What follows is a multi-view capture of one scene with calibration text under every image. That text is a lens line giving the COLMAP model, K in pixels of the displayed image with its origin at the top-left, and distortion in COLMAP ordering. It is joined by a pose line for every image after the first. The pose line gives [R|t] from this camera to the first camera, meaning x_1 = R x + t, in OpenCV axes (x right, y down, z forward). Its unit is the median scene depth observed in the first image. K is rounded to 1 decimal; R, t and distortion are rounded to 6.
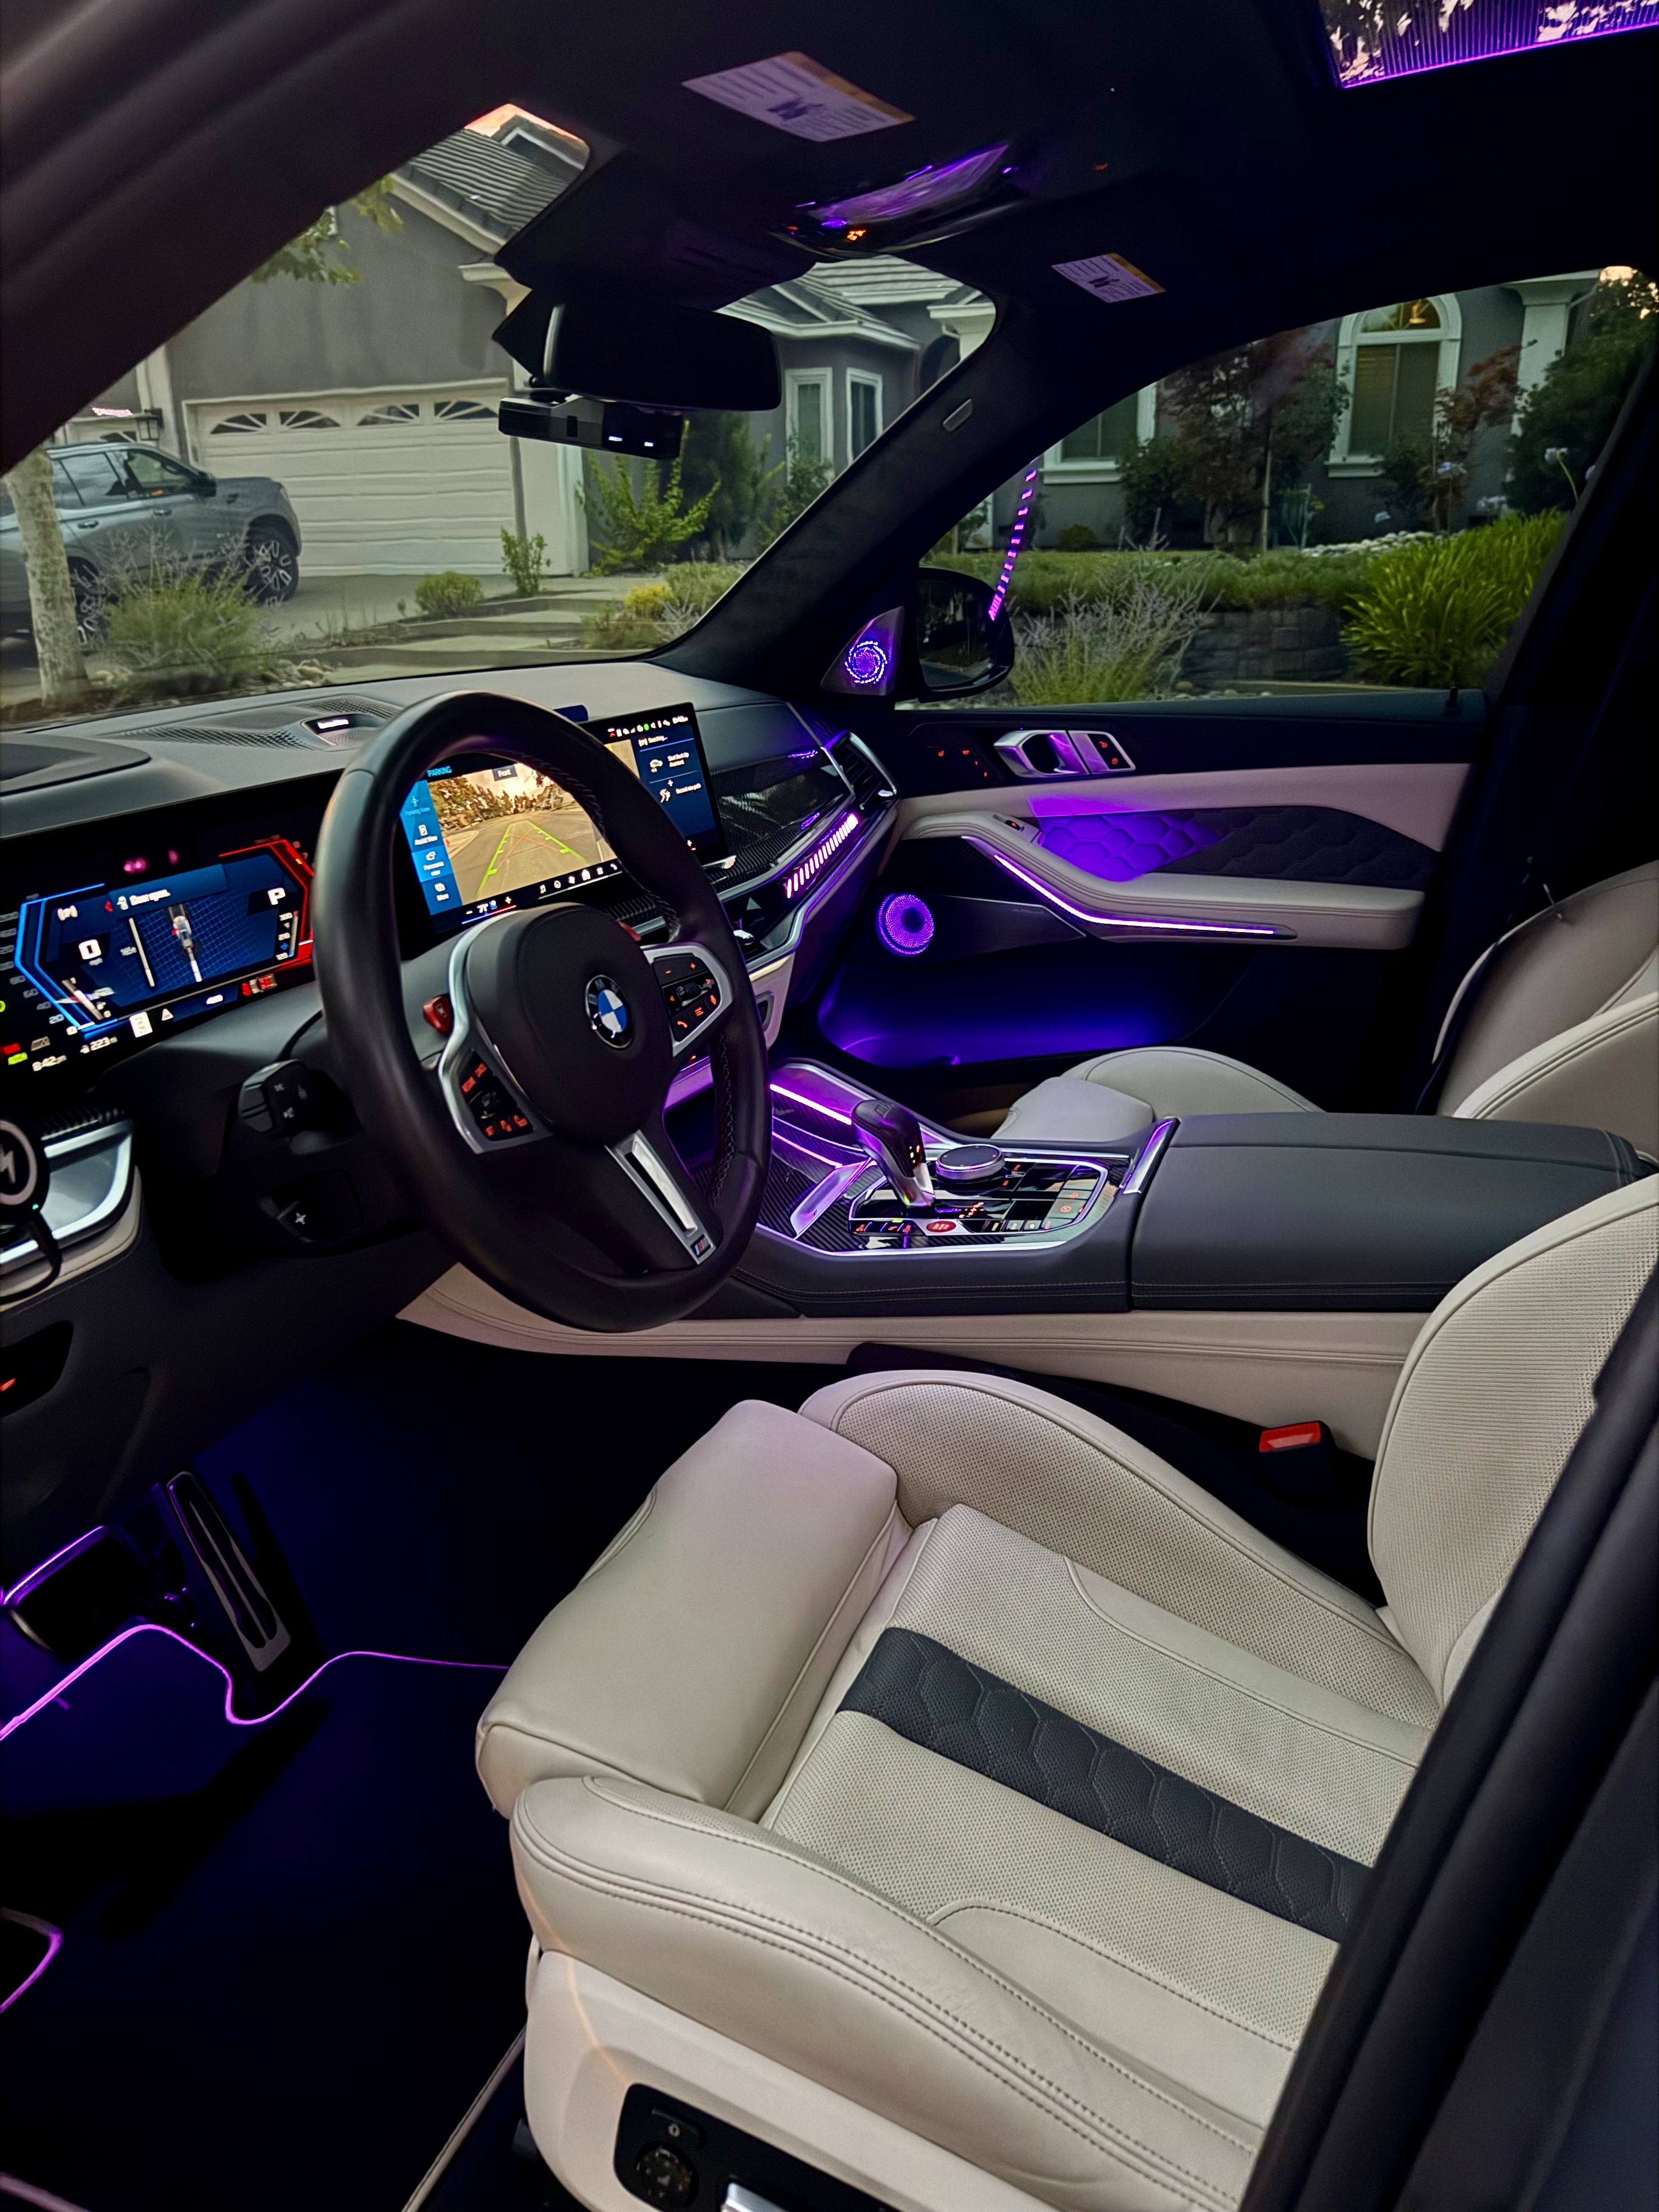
lens RADIAL K [[1598.3, 0, 837.8], [0, 1598.3, 1104.9], [0, 0, 1]] dist [-0.003131, -0.000917]
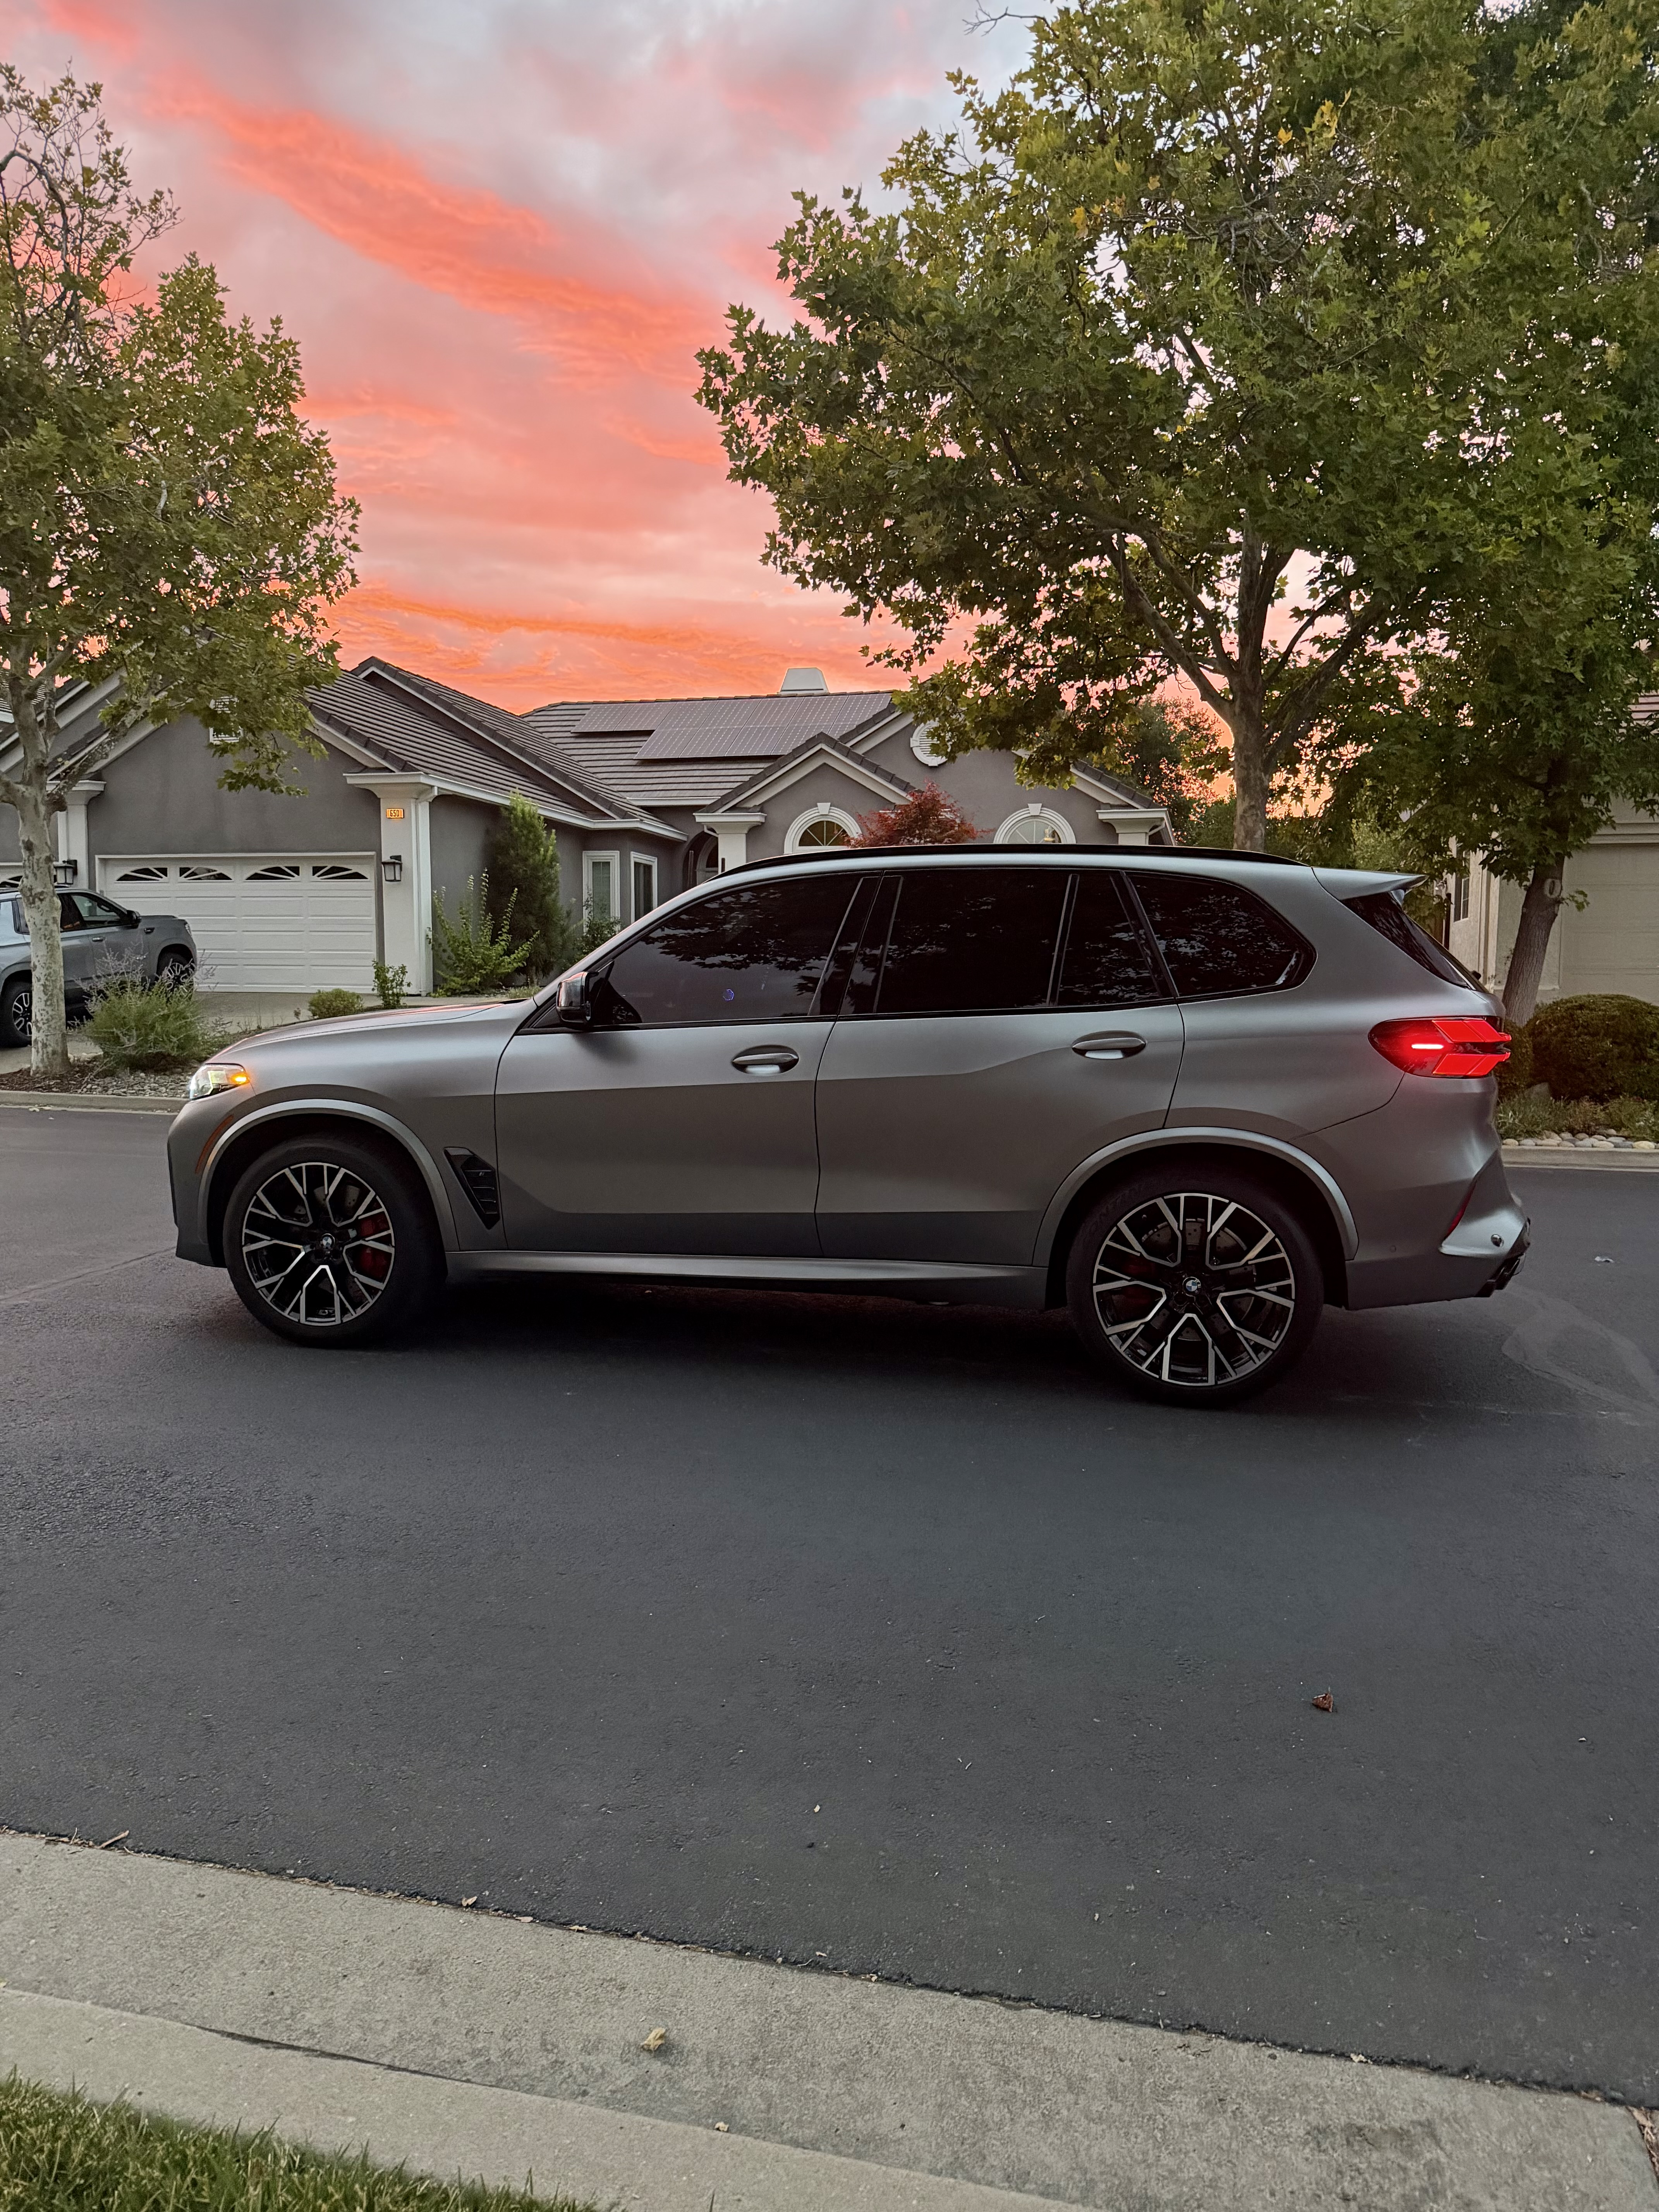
lens RADIAL K [[1598.3, 0, 819.9], [0, 1598.3, 1101.6], [0, 0, 1]] dist [-0.003131, -0.000917]
pose [[0.989355, 0.017825, 0.144429, -0.039312], [0.020798, 0.964963, -0.261562, 0.119800], [-0.144031, 0.261781, 0.954320, -0.320637]]
